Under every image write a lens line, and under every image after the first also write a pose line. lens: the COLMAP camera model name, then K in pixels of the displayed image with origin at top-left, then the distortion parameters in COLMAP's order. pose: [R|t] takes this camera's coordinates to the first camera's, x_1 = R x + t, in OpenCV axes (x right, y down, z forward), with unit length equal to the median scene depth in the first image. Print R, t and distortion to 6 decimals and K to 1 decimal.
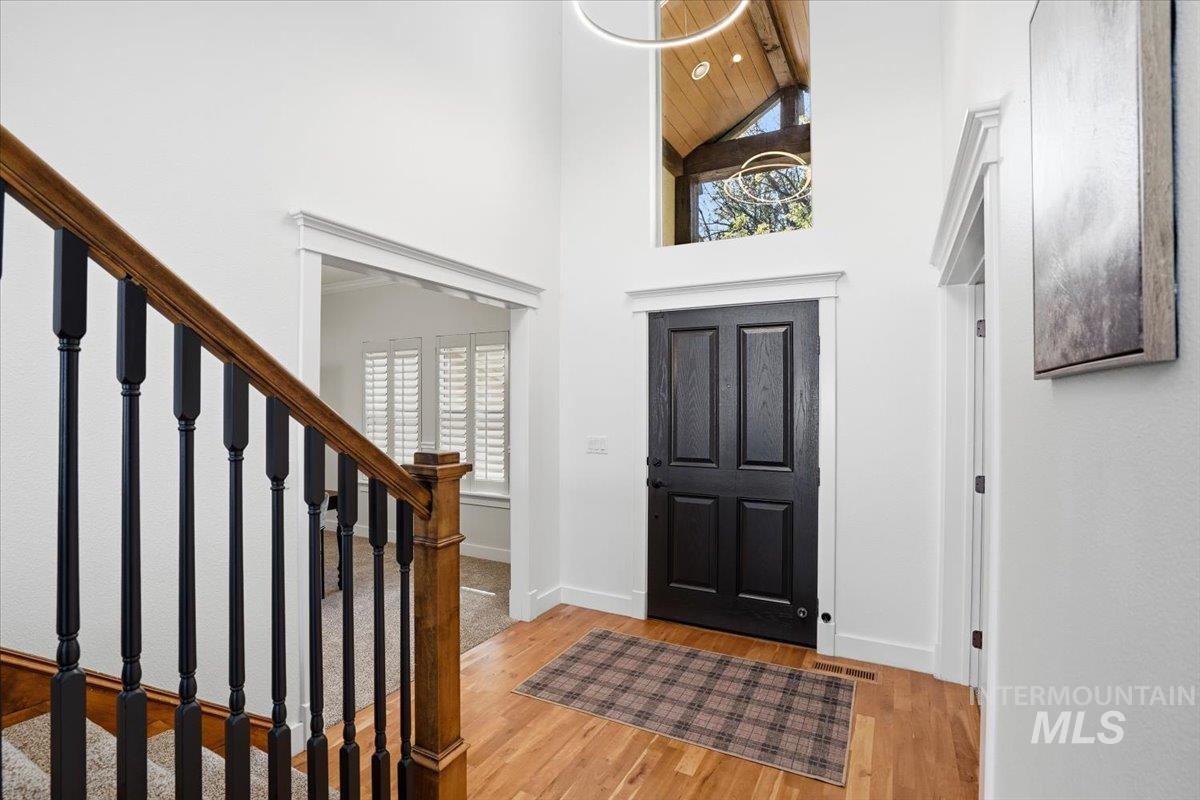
lens RADIAL K [[564.2, 0, 600.0], [0, 564.2, 400.0], [0, 0, 1]] dist [-0.000842, 0.001338]
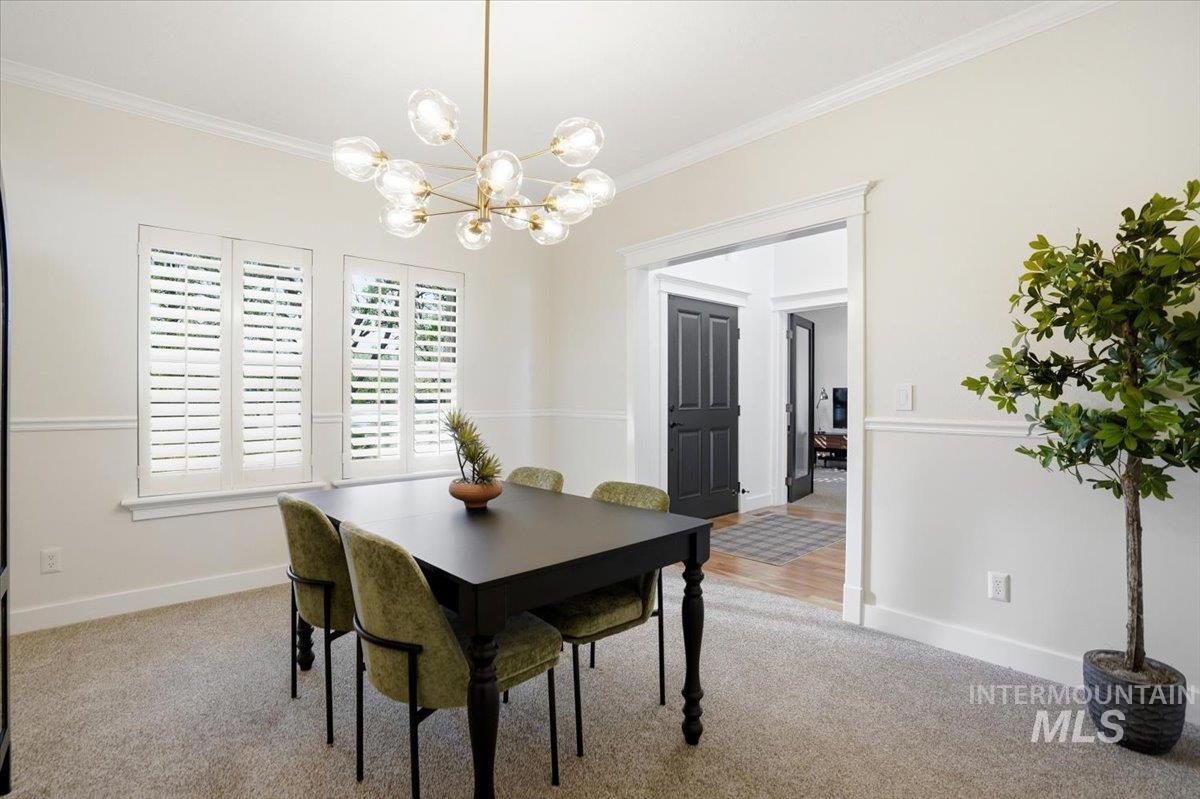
lens RADIAL K [[566.5, 0, 600.0], [0, 566.5, 399.5], [0, 0, 1]] dist [-0.065010, 0.028214]
pose [[0.334177, -0.012675, 0.942425, -1.564105], [-0.004783, 0.999874, 0.015144, 0.091269], [-0.942498, -0.009569, 0.334075, 0.947948]]
